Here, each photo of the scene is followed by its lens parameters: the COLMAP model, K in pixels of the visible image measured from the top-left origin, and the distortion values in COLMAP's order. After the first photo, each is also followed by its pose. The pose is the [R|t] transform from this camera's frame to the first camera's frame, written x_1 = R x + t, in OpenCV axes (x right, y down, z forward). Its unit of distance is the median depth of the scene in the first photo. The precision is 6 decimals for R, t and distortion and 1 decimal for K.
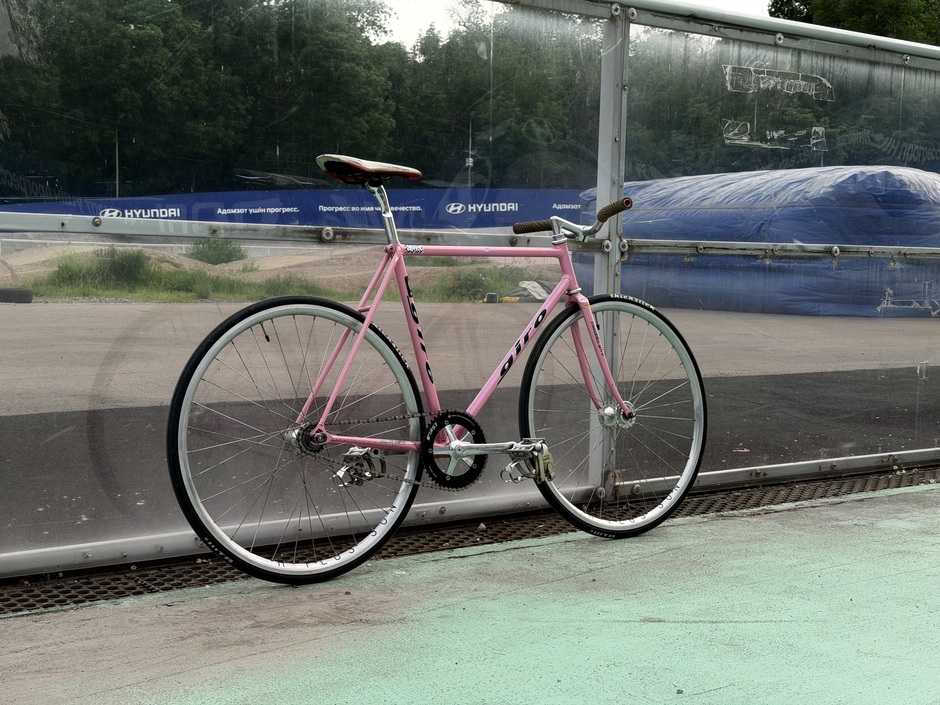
lens RADIAL K [[1318.3, 0, 465.1], [0, 1318.3, 349.8], [0, 0, 1]] dist [0.113182, 0.000000]
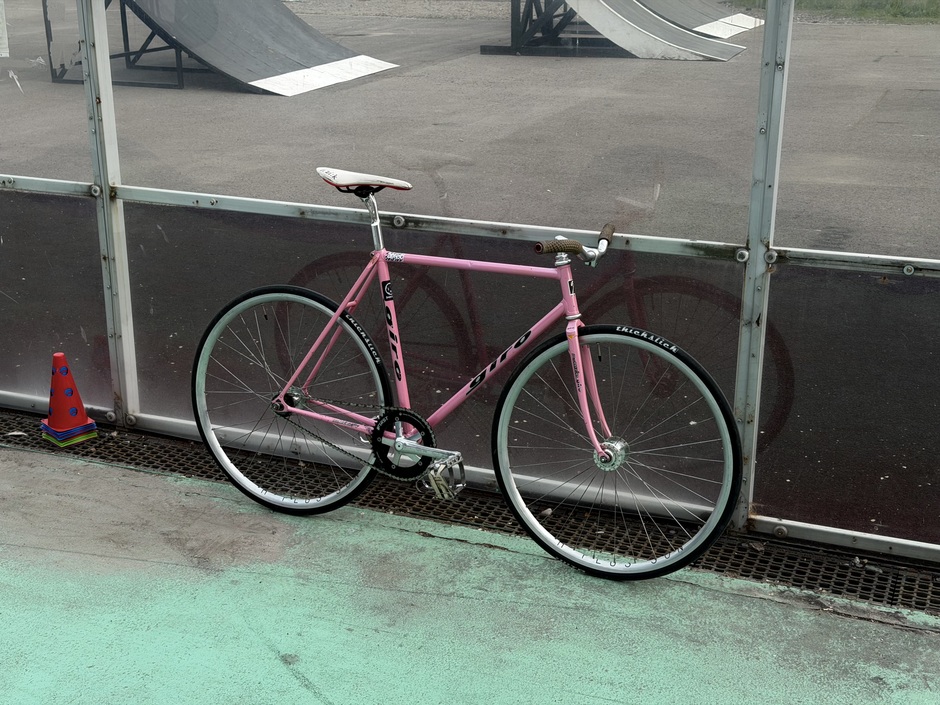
lens RADIAL K [[1318.3, 0, 461.9], [0, 1318.3, 361.3], [0, 0, 1]] dist [0.113182, 0.000000]
pose [[0.507780, 0.261847, -0.820728, 0.905027], [-0.040598, 0.958903, 0.280813, -0.302439], [0.860529, -0.109272, 0.497543, 0.506117]]
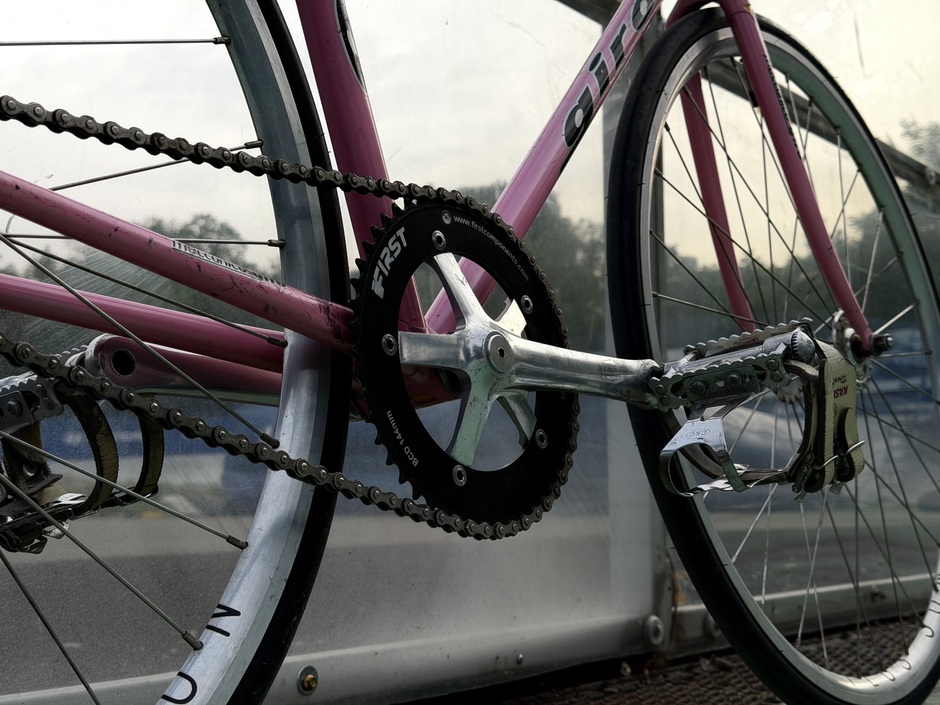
lens RADIAL K [[1318.3, 0, 465.7], [0, 1318.3, 351.6], [0, 0, 1]] dist [0.113182, 0.000000]
pose [[0.961373, 0.004246, 0.275217, -0.073542], [0.045081, 0.983950, -0.172655, 0.114997], [-0.271533, 0.178393, 0.945752, 0.784025]]
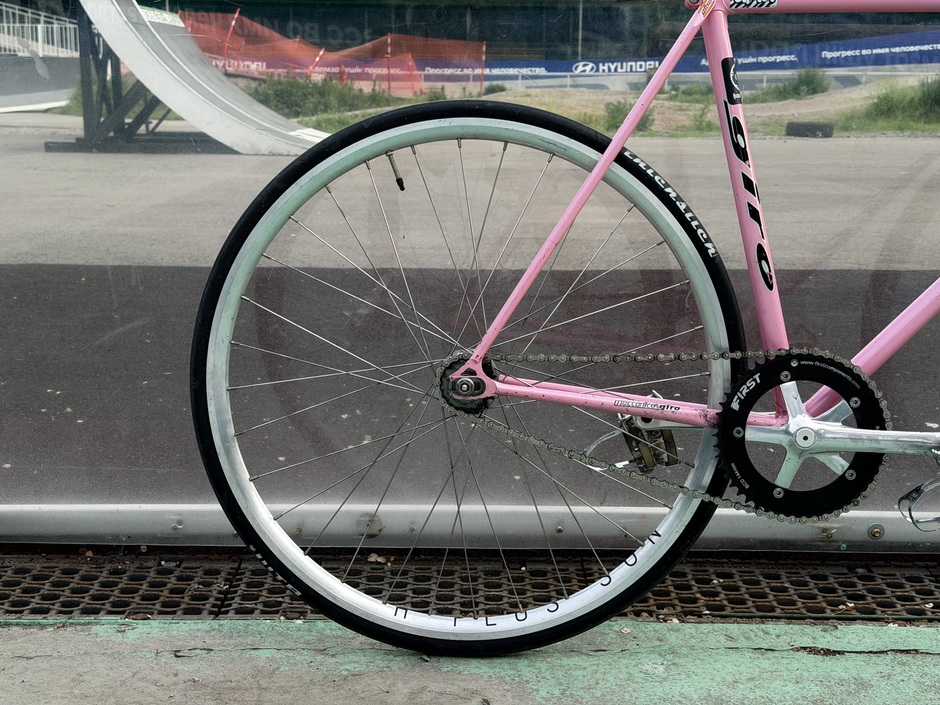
lens RADIAL K [[1318.3, 0, 464.6], [0, 1318.3, 349.7], [0, 0, 1]] dist [0.113182, 0.000000]
pose [[0.803046, 0.103605, -0.586842, 0.170146], [-0.032459, 0.990913, 0.130525, -0.011966], [0.595033, -0.085770, 0.799112, 0.558430]]
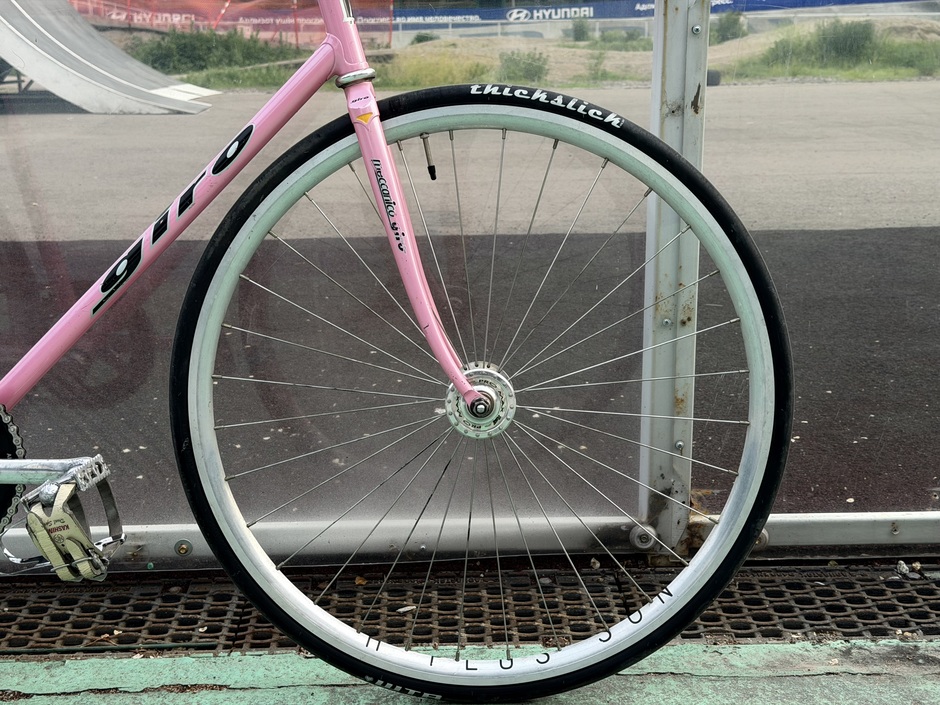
lens RADIAL K [[1318.3, 0, 463.1], [0, 1318.3, 353.1], [0, 0, 1]] dist [0.113182, 0.000000]
pose [[0.821982, 0.106338, -0.559498, 0.368531], [-0.012578, 0.985564, 0.168837, -0.034122], [0.569374, -0.131744, 0.811453, 0.760120]]
